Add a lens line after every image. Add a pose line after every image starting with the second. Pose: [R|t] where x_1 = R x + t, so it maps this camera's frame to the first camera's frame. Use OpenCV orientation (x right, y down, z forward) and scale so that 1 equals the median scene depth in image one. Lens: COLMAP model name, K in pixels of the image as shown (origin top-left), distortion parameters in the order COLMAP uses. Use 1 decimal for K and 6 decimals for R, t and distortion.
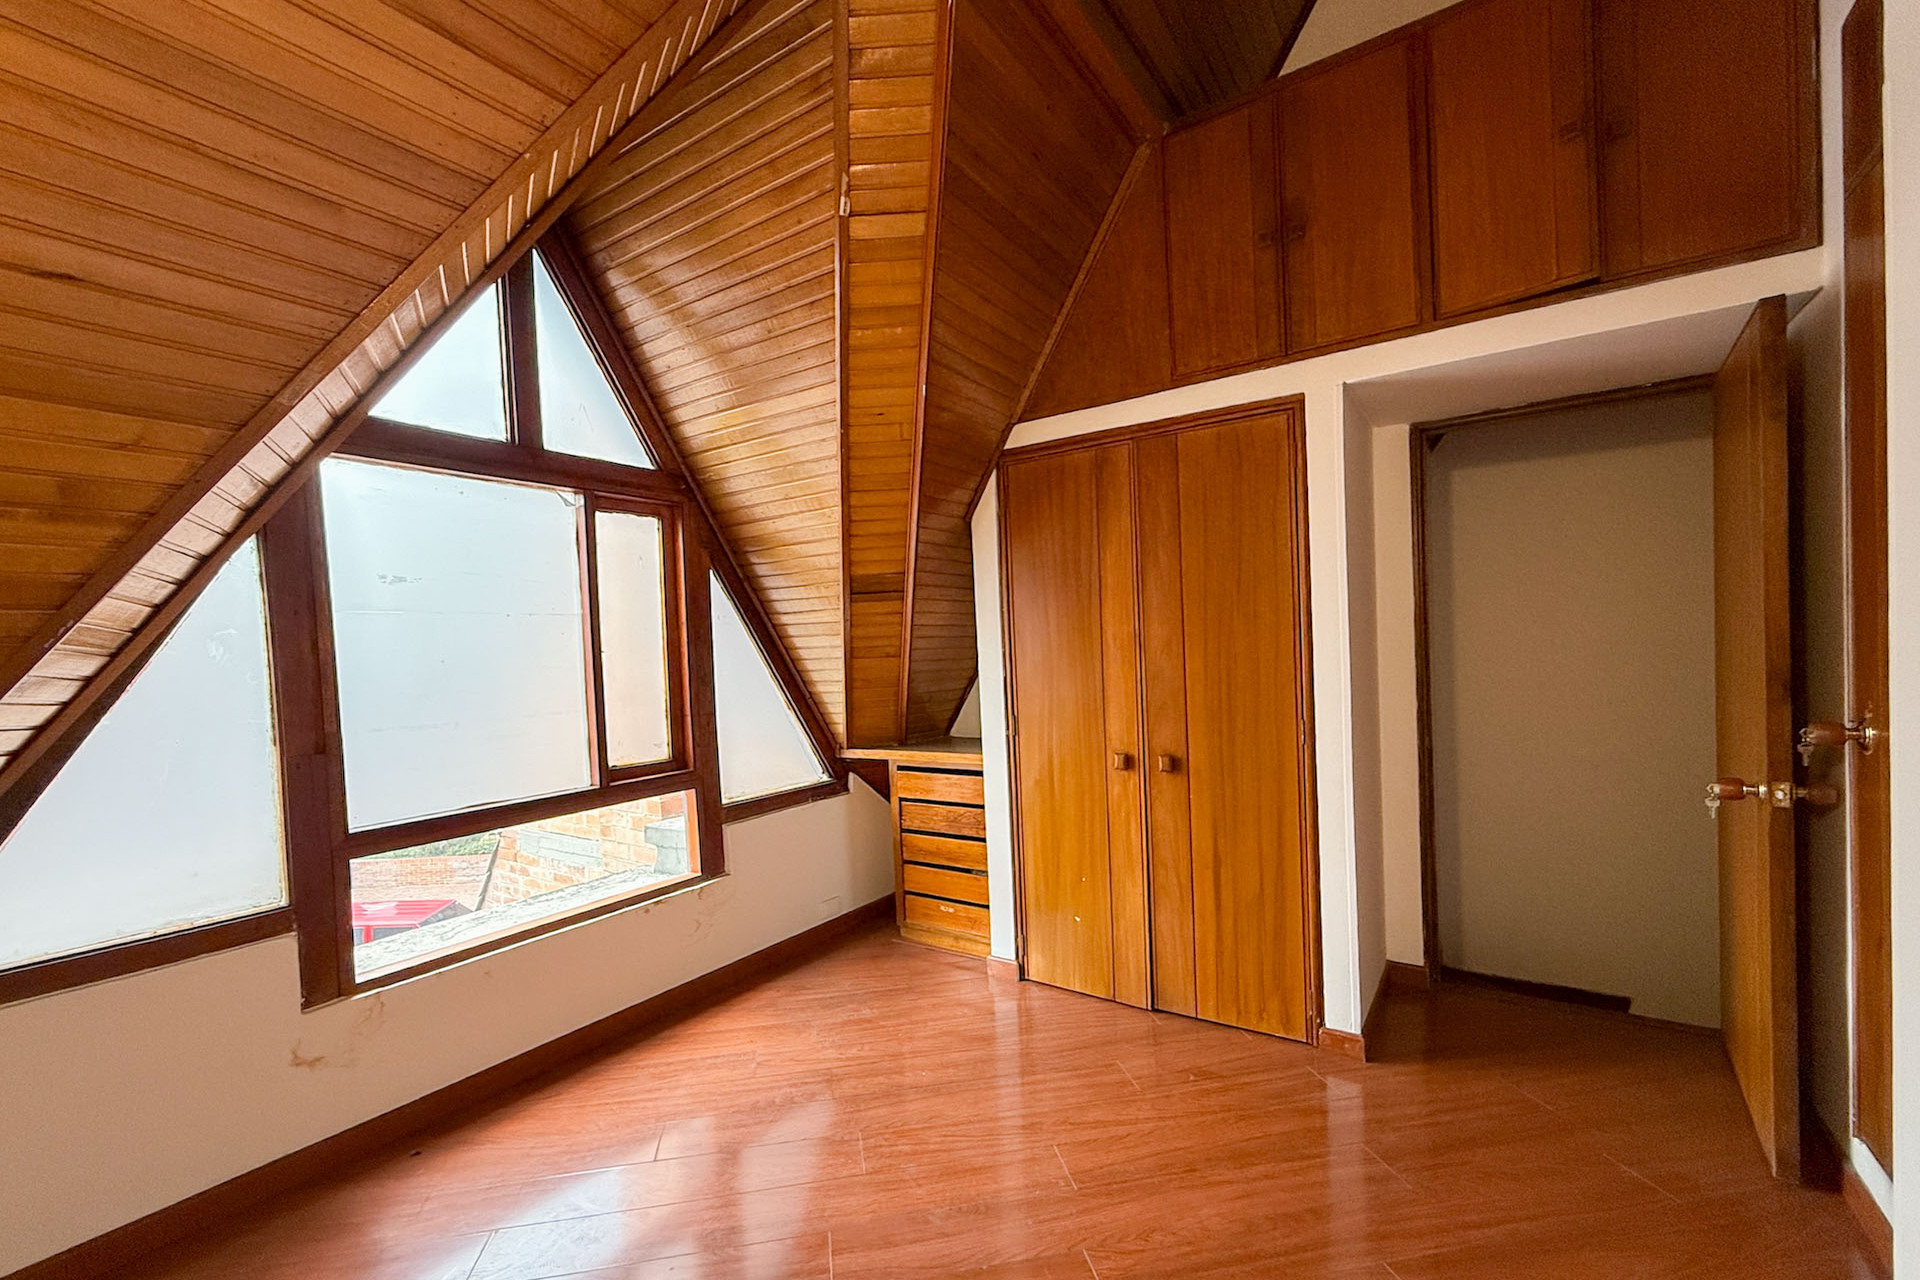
lens RADIAL K [[808.3, 0, 956.9], [0, 808.3, 651.2], [0, 0, 1]] dist [0.012526, -0.000261]
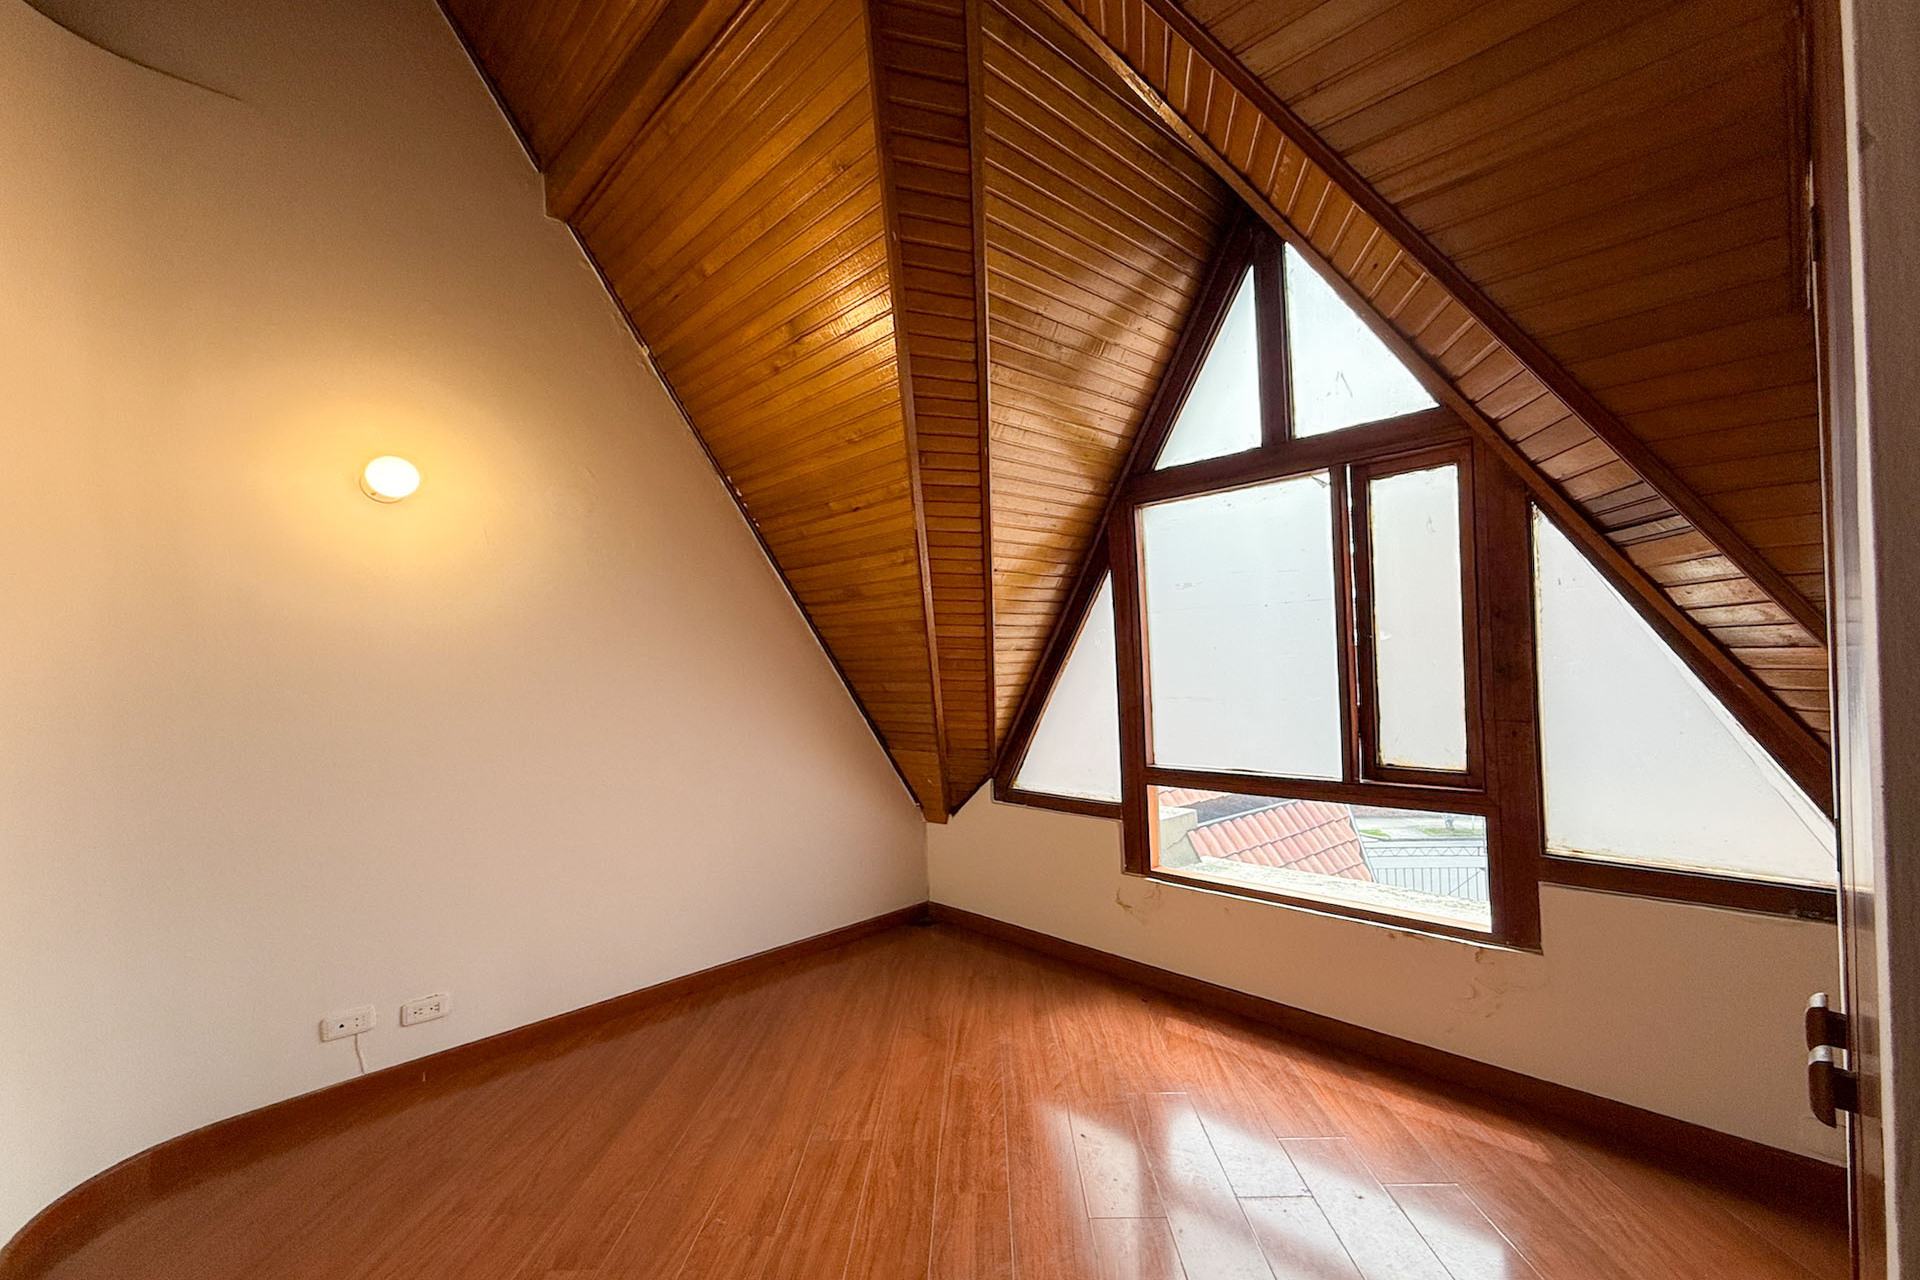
lens RADIAL K [[808.3, 0, 951.0], [0, 808.3, 656.5], [0, 0, 1]] dist [0.012526, -0.000261]
pose [[-0.209128, 0.046129, -0.976800, 0.734327], [0.044658, 0.998295, 0.037583, -0.043388], [0.976868, -0.035762, -0.210832, 0.976331]]
